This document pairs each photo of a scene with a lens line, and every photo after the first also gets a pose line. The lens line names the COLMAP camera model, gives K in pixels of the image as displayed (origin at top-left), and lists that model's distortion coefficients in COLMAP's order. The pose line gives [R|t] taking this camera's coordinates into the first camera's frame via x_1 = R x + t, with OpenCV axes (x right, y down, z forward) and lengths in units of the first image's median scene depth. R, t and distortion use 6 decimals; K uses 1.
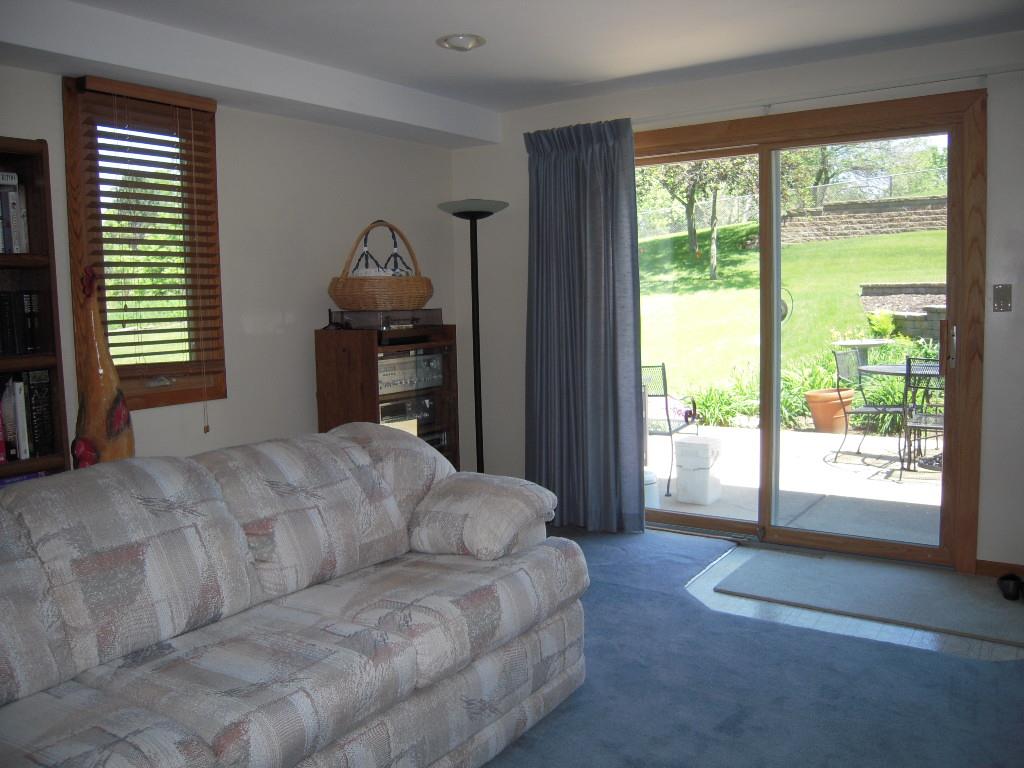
lens RADIAL K [[844.2, 0, 512.0], [0, 844.2, 384.0], [0, 0, 1]] dist [-0.117321, 0.058801]
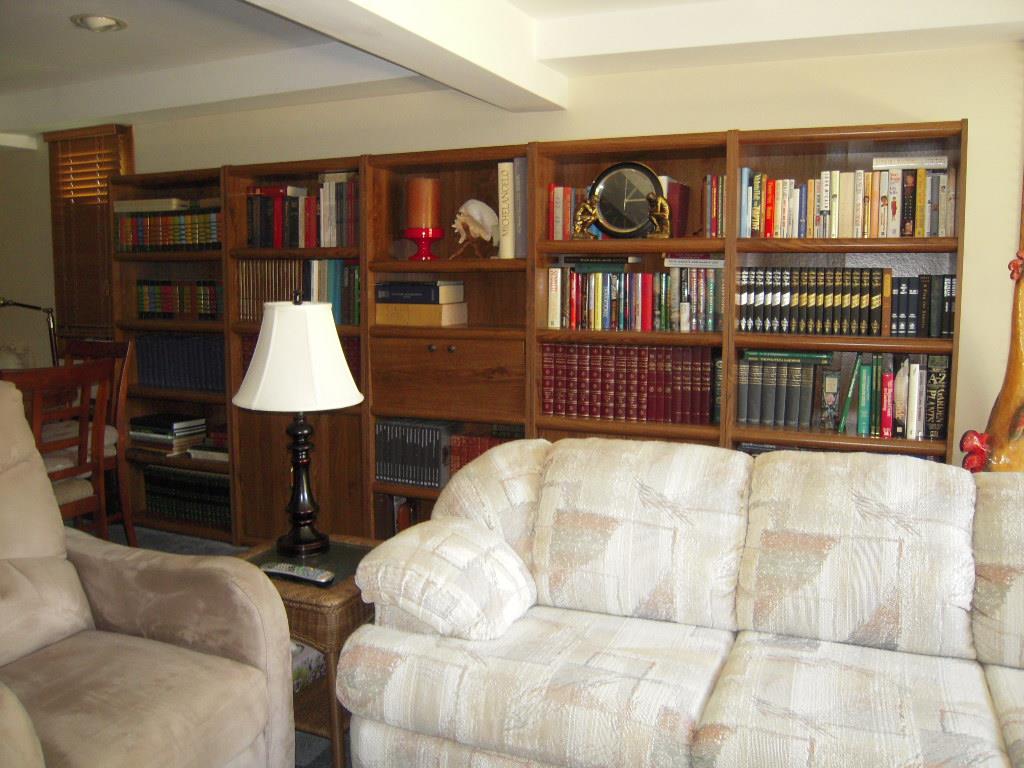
lens RADIAL K [[844.2, 0, 512.0], [0, 844.2, 384.0], [0, 0, 1]] dist [-0.117321, 0.058801]
pose [[0.187538, 0.142920, -0.971804, 0.395262], [-0.105195, 0.986590, 0.124794, -0.068734], [0.976608, 0.078825, 0.200058, 0.393118]]
